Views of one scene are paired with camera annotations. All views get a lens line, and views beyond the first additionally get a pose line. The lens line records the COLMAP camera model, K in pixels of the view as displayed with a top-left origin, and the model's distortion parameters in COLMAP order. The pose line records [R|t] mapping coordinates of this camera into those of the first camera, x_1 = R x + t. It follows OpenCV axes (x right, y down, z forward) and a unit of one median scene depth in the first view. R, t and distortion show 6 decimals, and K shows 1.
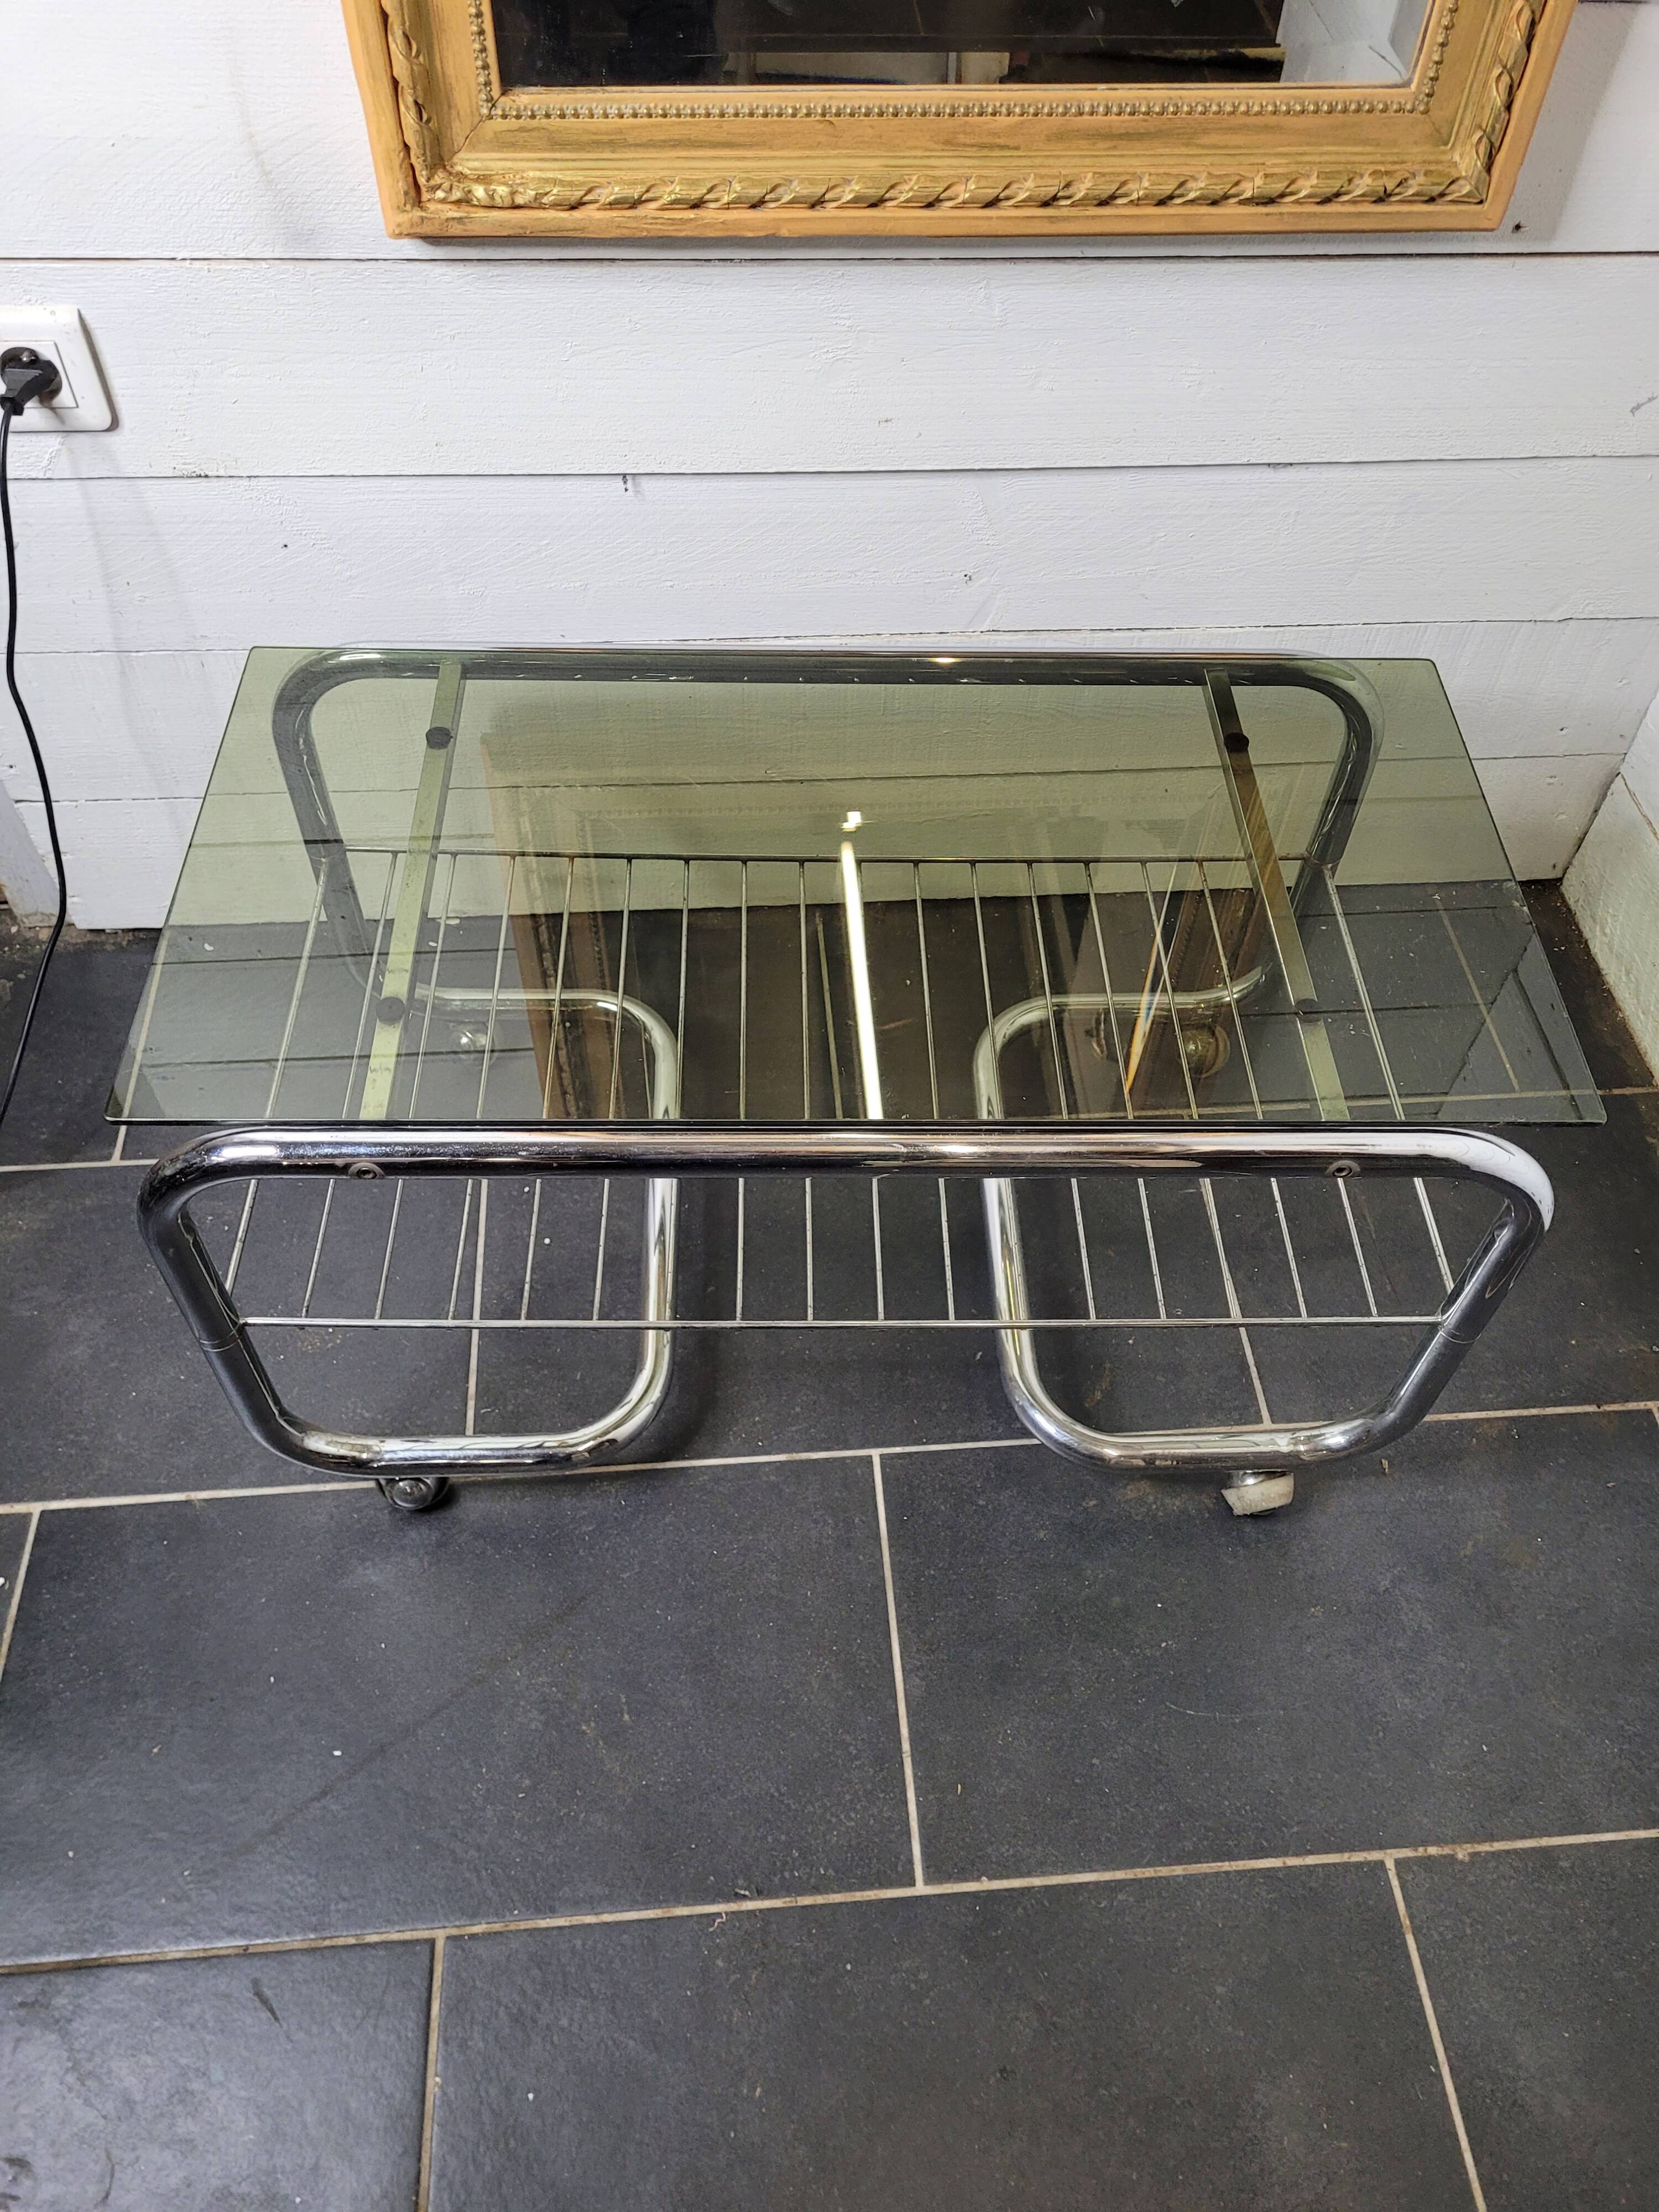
lens RADIAL K [[1655.4, 0, 844.2], [0, 1655.4, 1109.5], [0, 0, 1]] dist [0.060547, -0.049835]
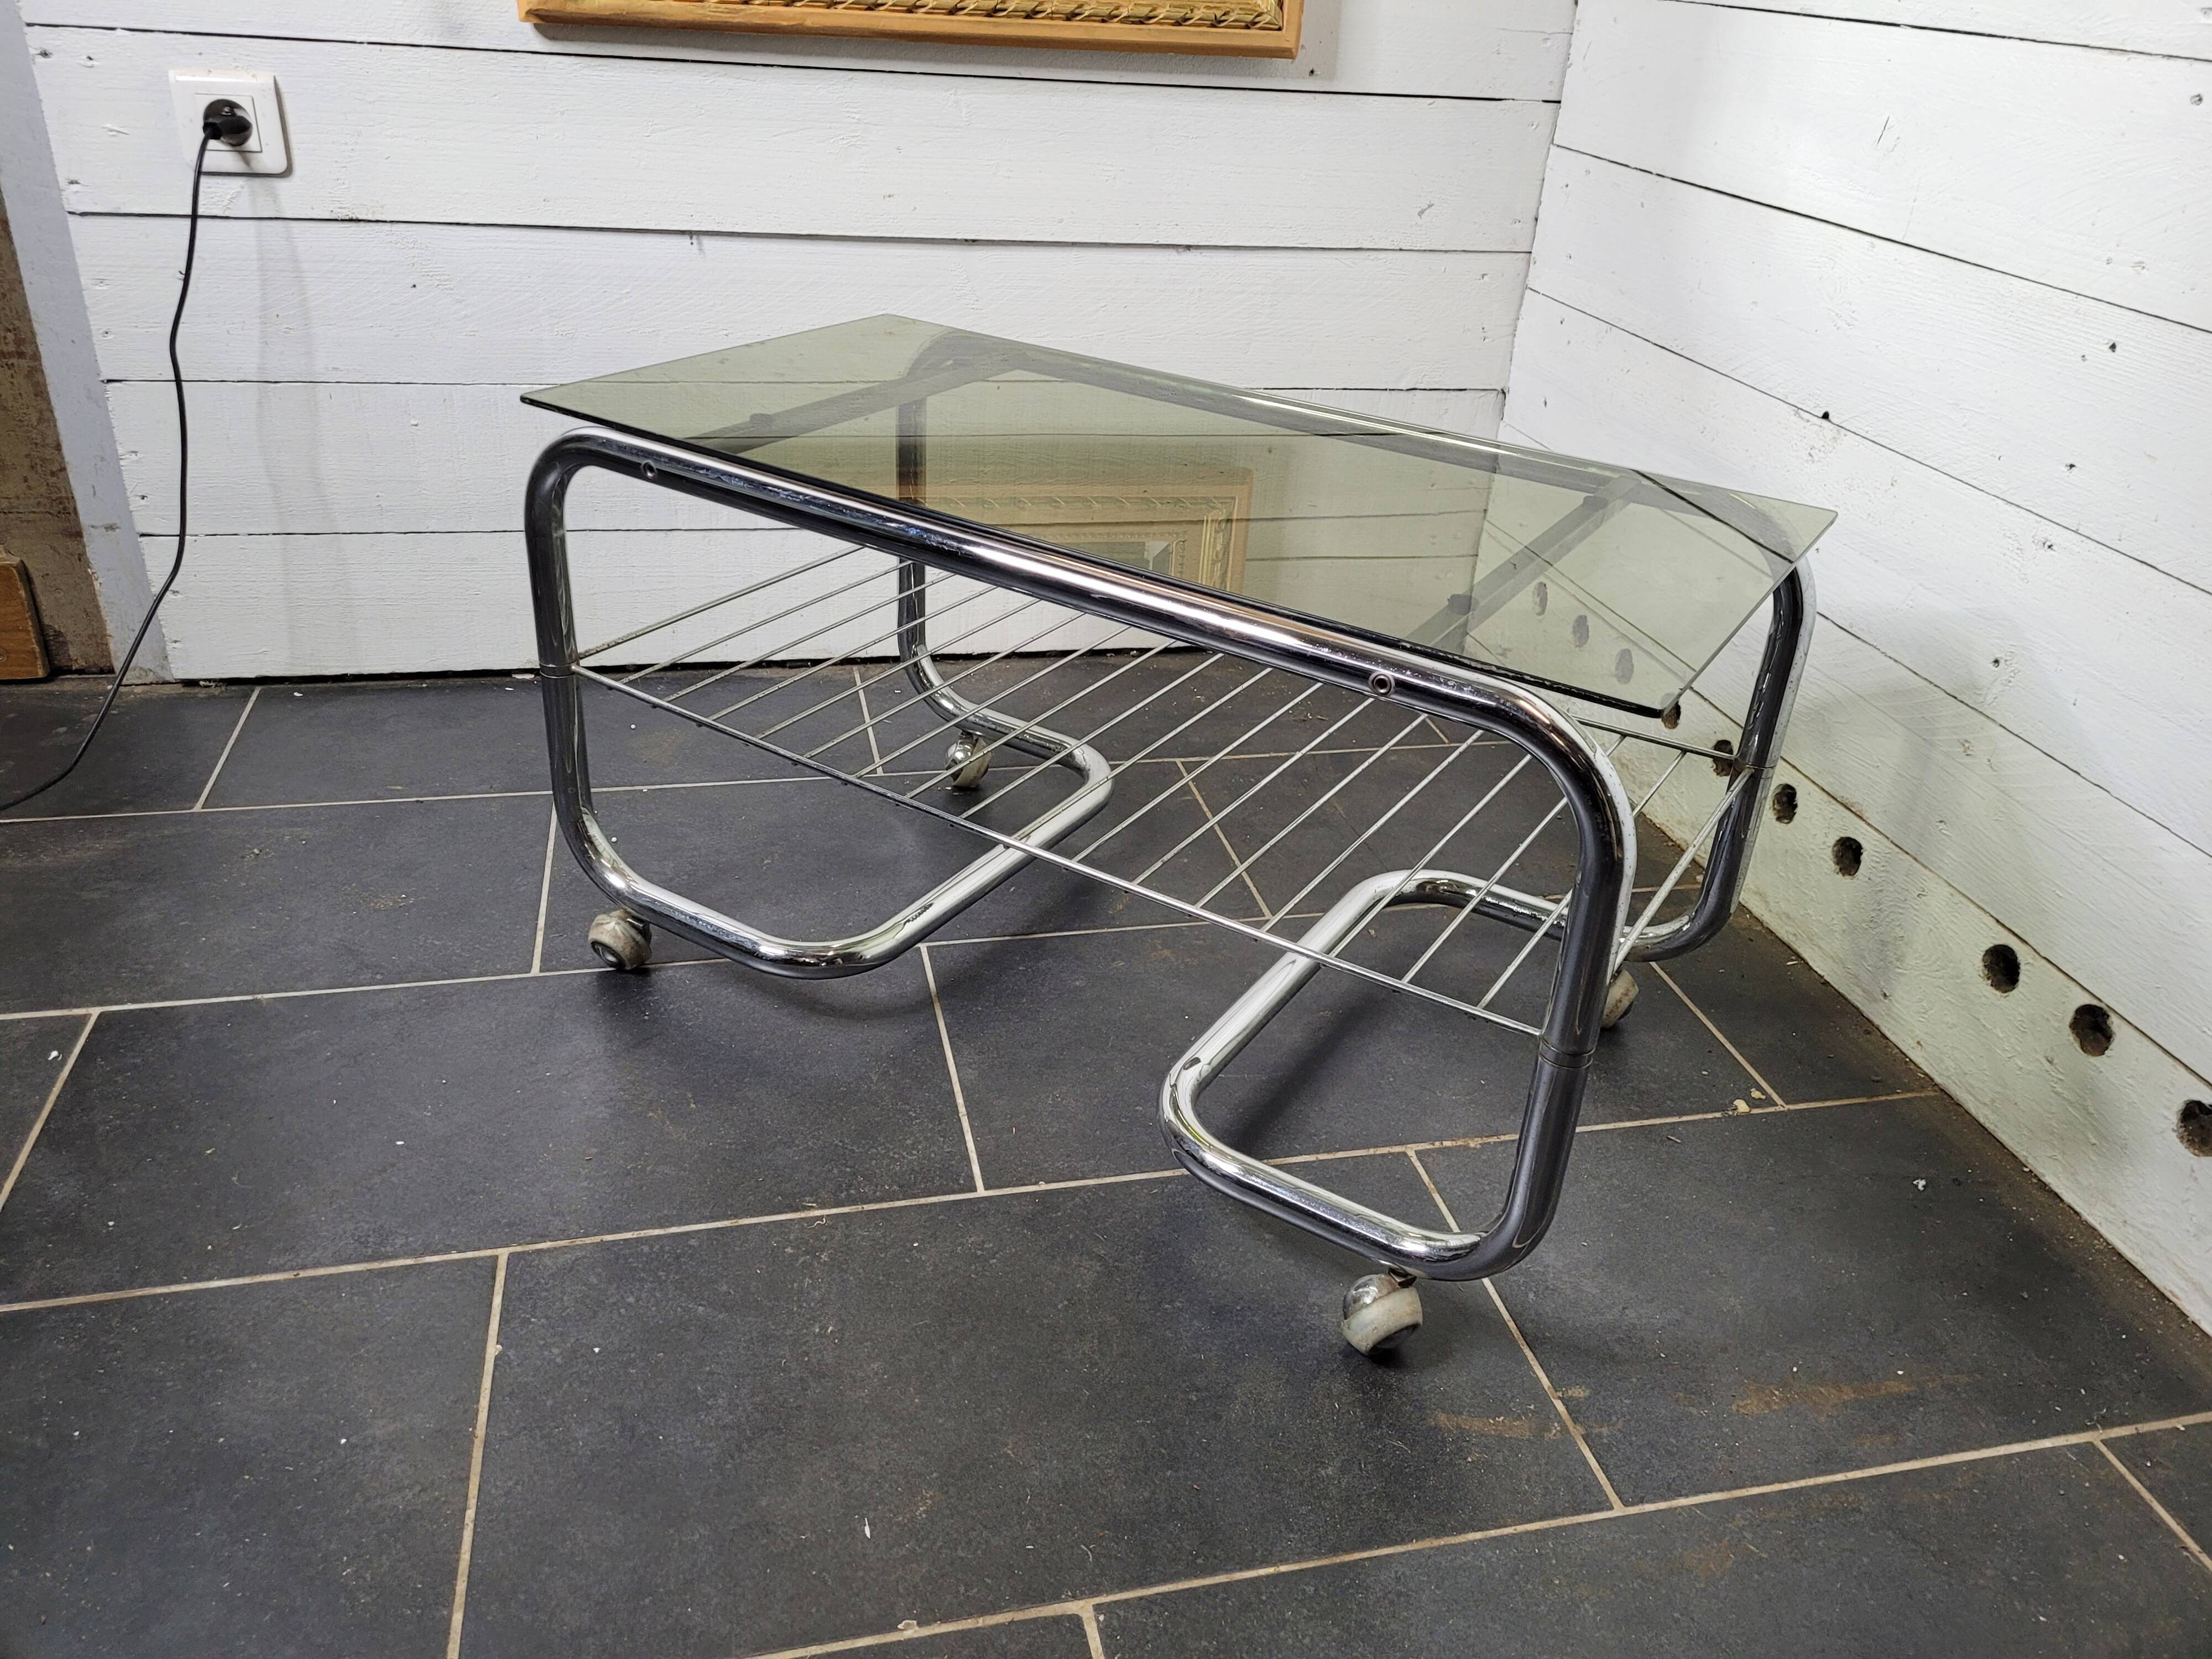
lens RADIAL K [[1655.4, 0, 1105.2], [0, 1655.4, 786.9], [0, 0, 1]] dist [0.060547, -0.049835]
pose [[0.989228, -0.043002, 0.139927, -0.012520], [0.096277, 0.911172, -0.400621, 0.638958], [-0.110270, 0.409777, 0.905496, -0.054306]]
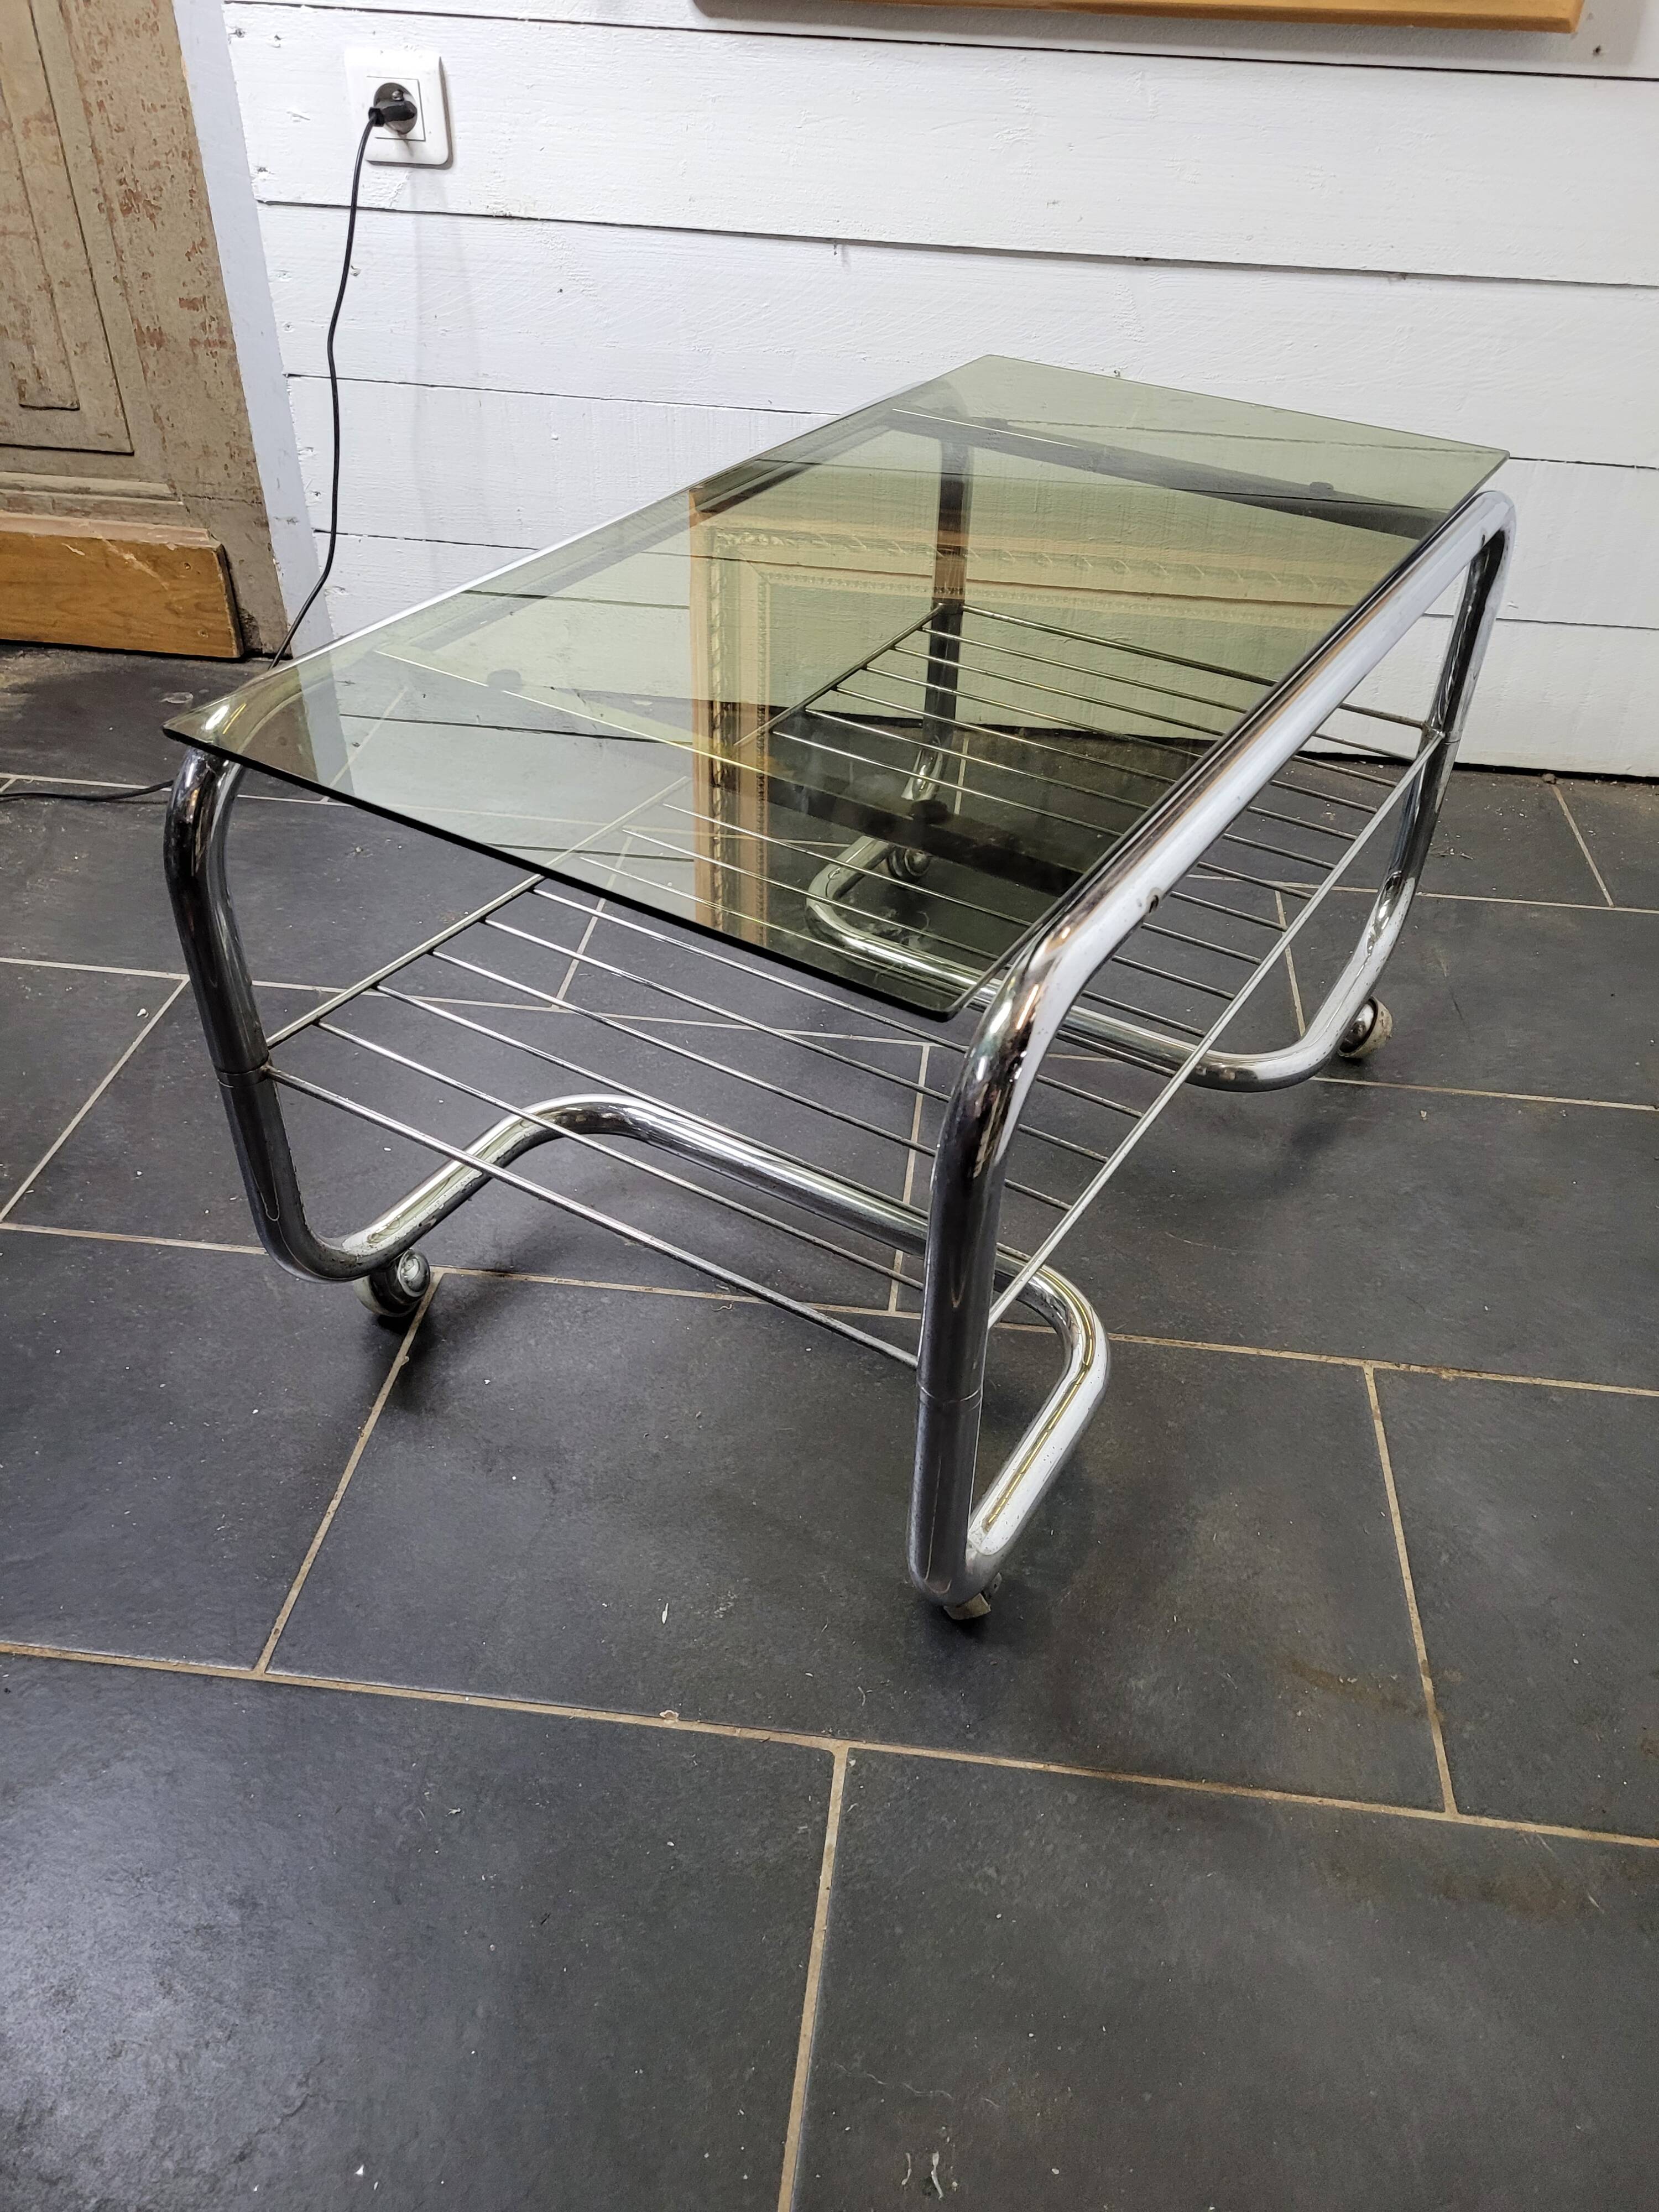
lens RADIAL K [[1655.4, 0, 857.4], [0, 1655.4, 1101.1], [0, 0, 1]] dist [0.060547, -0.049835]
pose [[0.981561, 0.117340, -0.150898, 0.158358], [-0.151792, 0.958275, -0.242215, 0.573217], [0.116181, 0.260654, 0.958416, -0.009958]]
